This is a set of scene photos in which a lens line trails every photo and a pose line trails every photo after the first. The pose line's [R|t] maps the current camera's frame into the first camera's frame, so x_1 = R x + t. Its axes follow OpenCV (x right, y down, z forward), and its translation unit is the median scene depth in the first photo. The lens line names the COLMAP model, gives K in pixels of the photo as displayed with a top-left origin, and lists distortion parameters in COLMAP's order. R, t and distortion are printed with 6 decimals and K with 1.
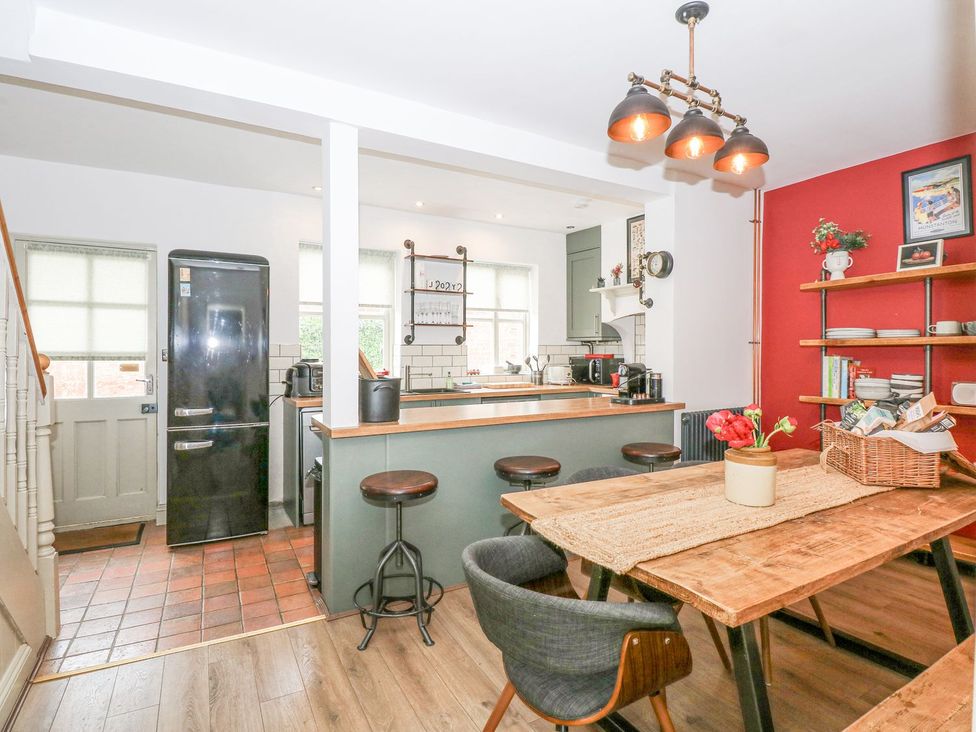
lens RADIAL K [[508.1, 0, 487.9], [0, 508.1, 362.0], [0, 0, 1]] dist [-0.012184, -0.001978]
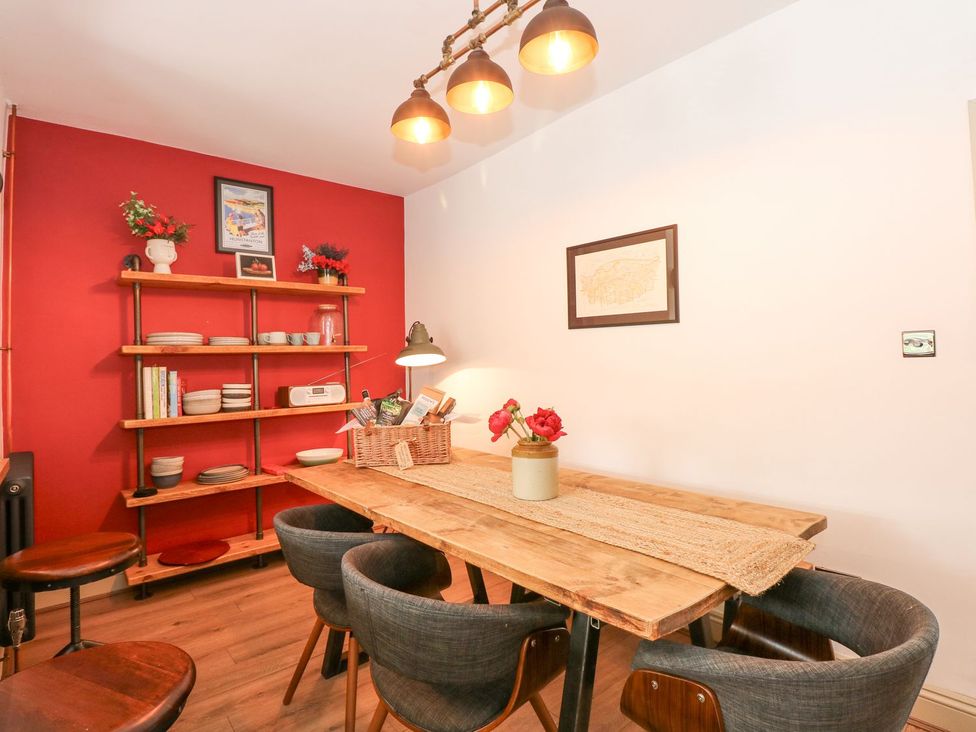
lens RADIAL K [[508.1, 0, 504.9], [0, 508.1, 349.3], [0, 0, 1]] dist [-0.012184, -0.001978]
pose [[-0.195122, 0.027532, 0.980392, -0.259829], [0.040926, 0.998964, -0.019908, -0.000758], [-0.979925, 0.036239, -0.196047, 0.718343]]
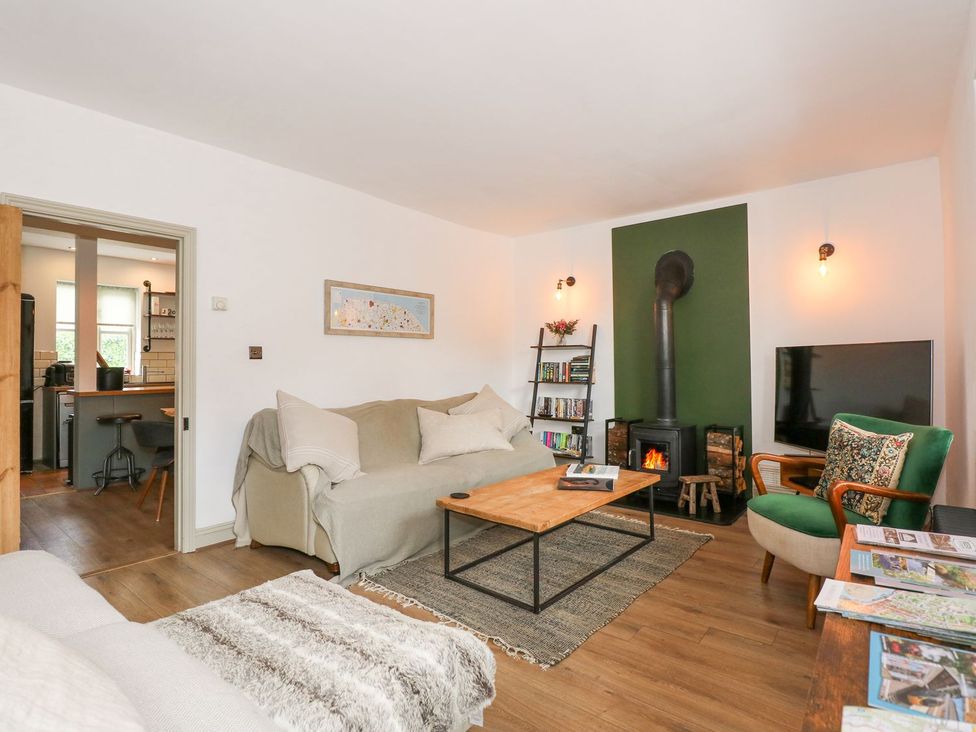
lens RADIAL K [[508.1, 0, 491.9], [0, 508.1, 364.5], [0, 0, 1]] dist [-0.012184, -0.001978]
pose [[0.931454, -0.004793, 0.363829, 0.221211], [0.013820, 0.999658, -0.022210, 0.043537], [-0.363598, 0.025716, 0.931201, -0.658459]]
